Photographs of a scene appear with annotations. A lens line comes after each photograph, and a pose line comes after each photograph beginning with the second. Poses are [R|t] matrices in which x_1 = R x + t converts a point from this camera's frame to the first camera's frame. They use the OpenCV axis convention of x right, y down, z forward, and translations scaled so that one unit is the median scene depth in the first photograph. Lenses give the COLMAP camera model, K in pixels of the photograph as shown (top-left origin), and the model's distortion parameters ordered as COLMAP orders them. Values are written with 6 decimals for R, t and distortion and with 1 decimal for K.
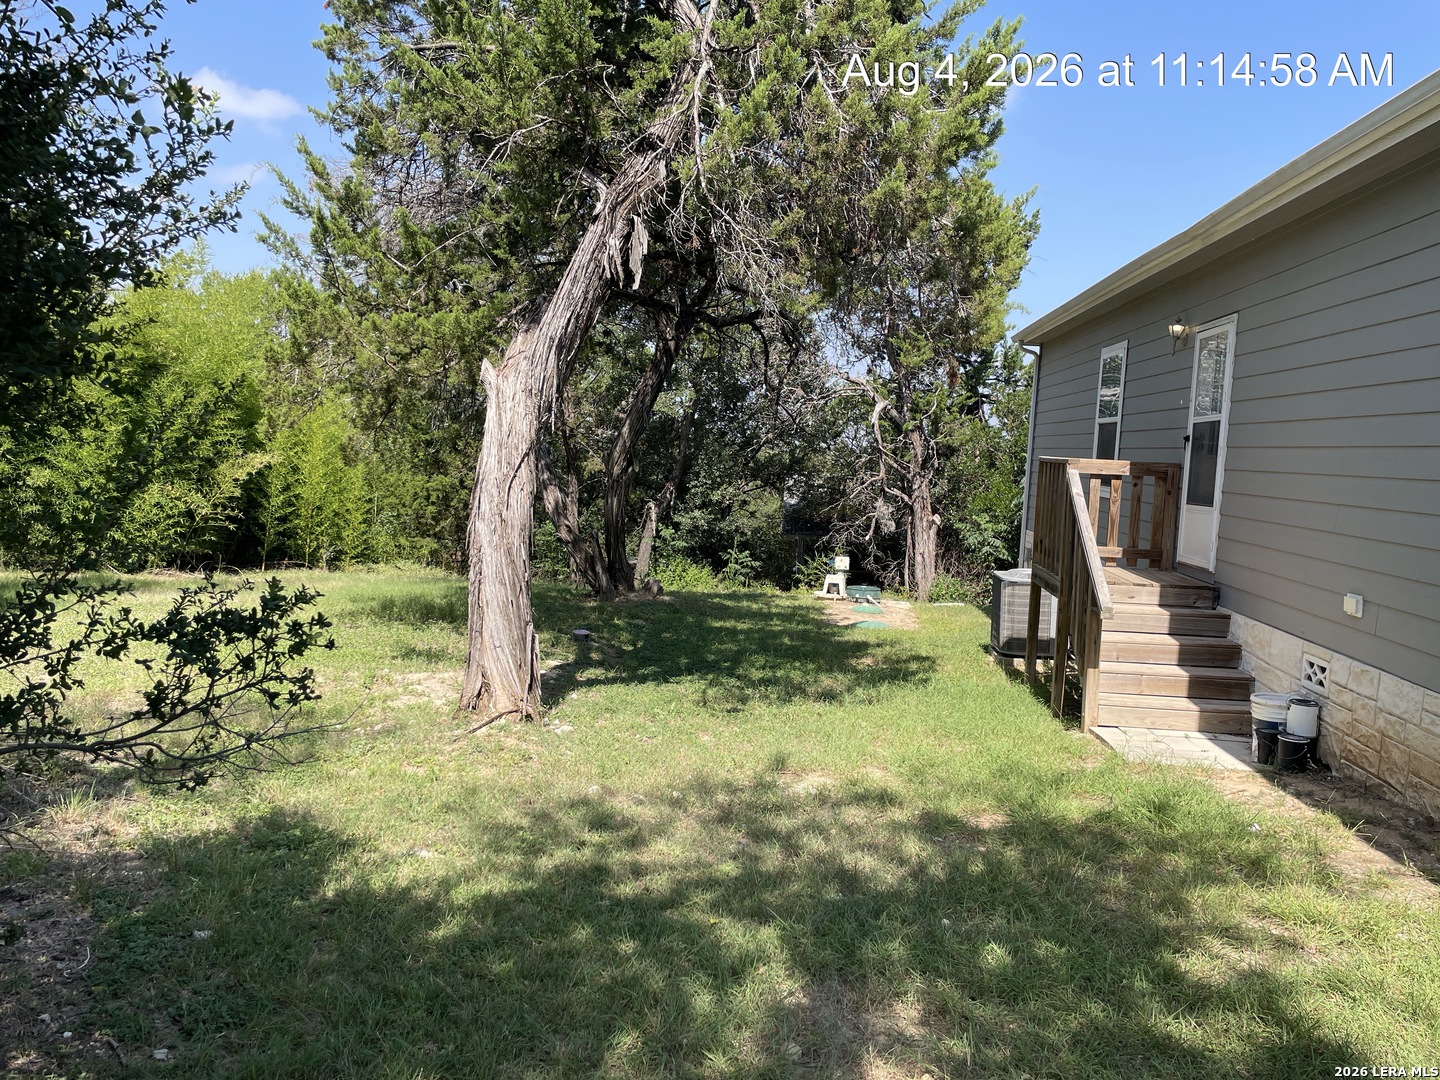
lens RADIAL K [[1080.9, 0, 718.7], [0, 1080.9, 542.2], [0, 0, 1]] dist [0.006479, -0.007284]
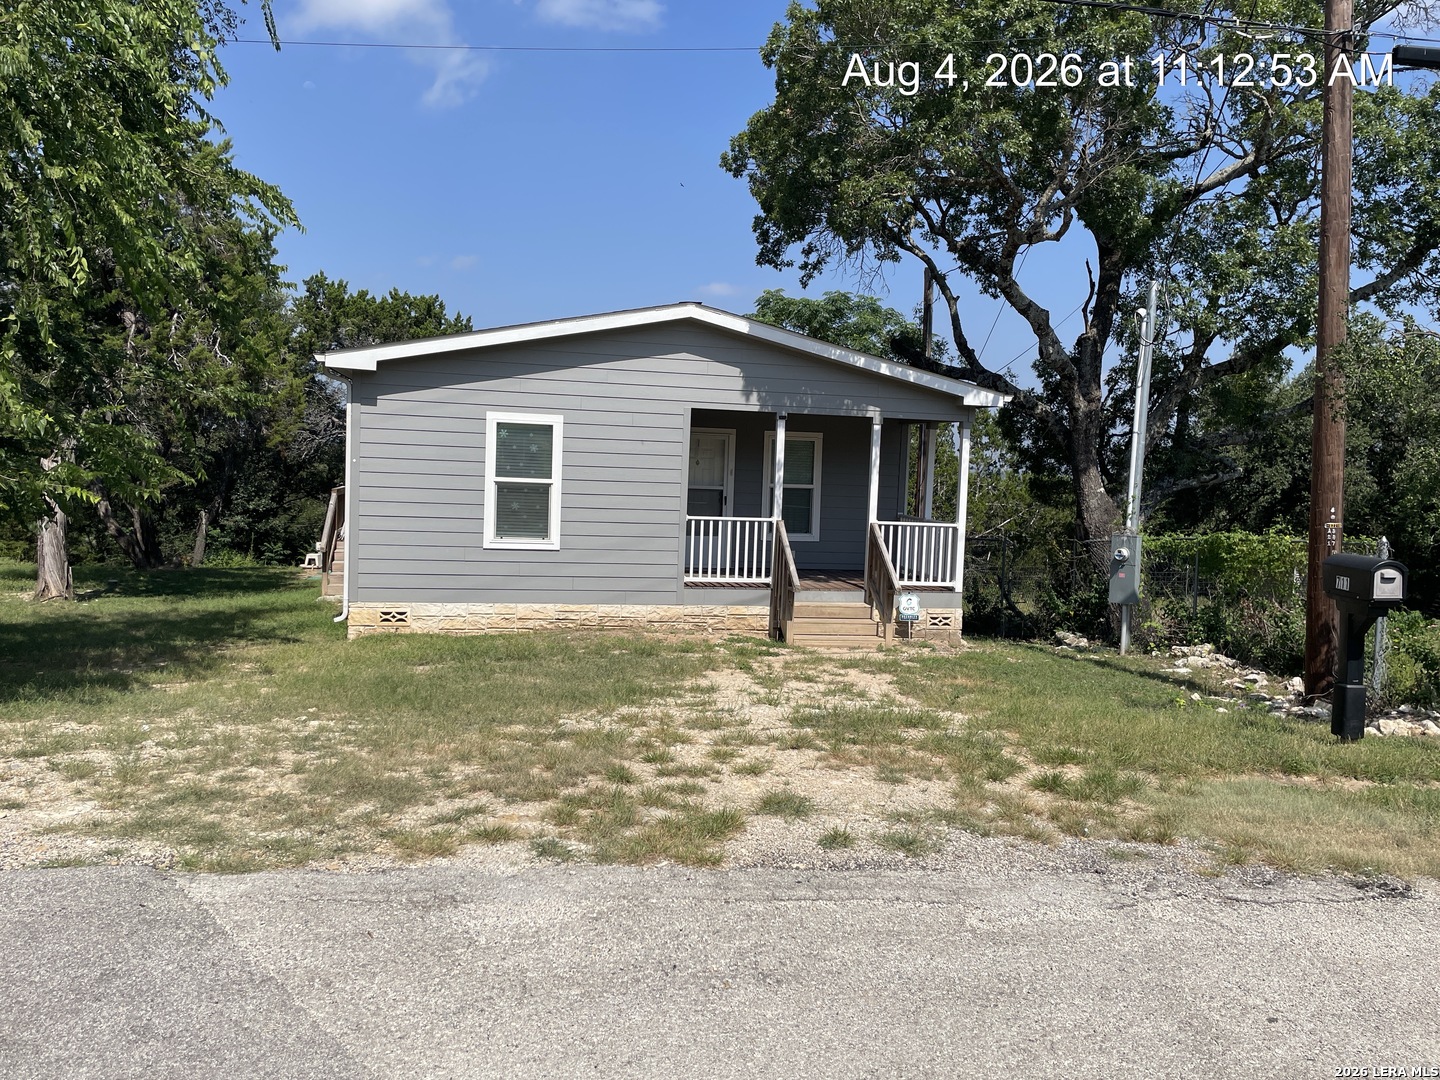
lens RADIAL K [[1080.9, 0, 722.7], [0, 1080.9, 534.1], [0, 0, 1]] dist [0.006479, -0.007284]
pose [[0.951729, -0.029361, 0.305531, 0.152719], [0.032178, 0.999473, -0.004186, 0.021137], [-0.305248, 0.013815, 0.952173, -0.556181]]
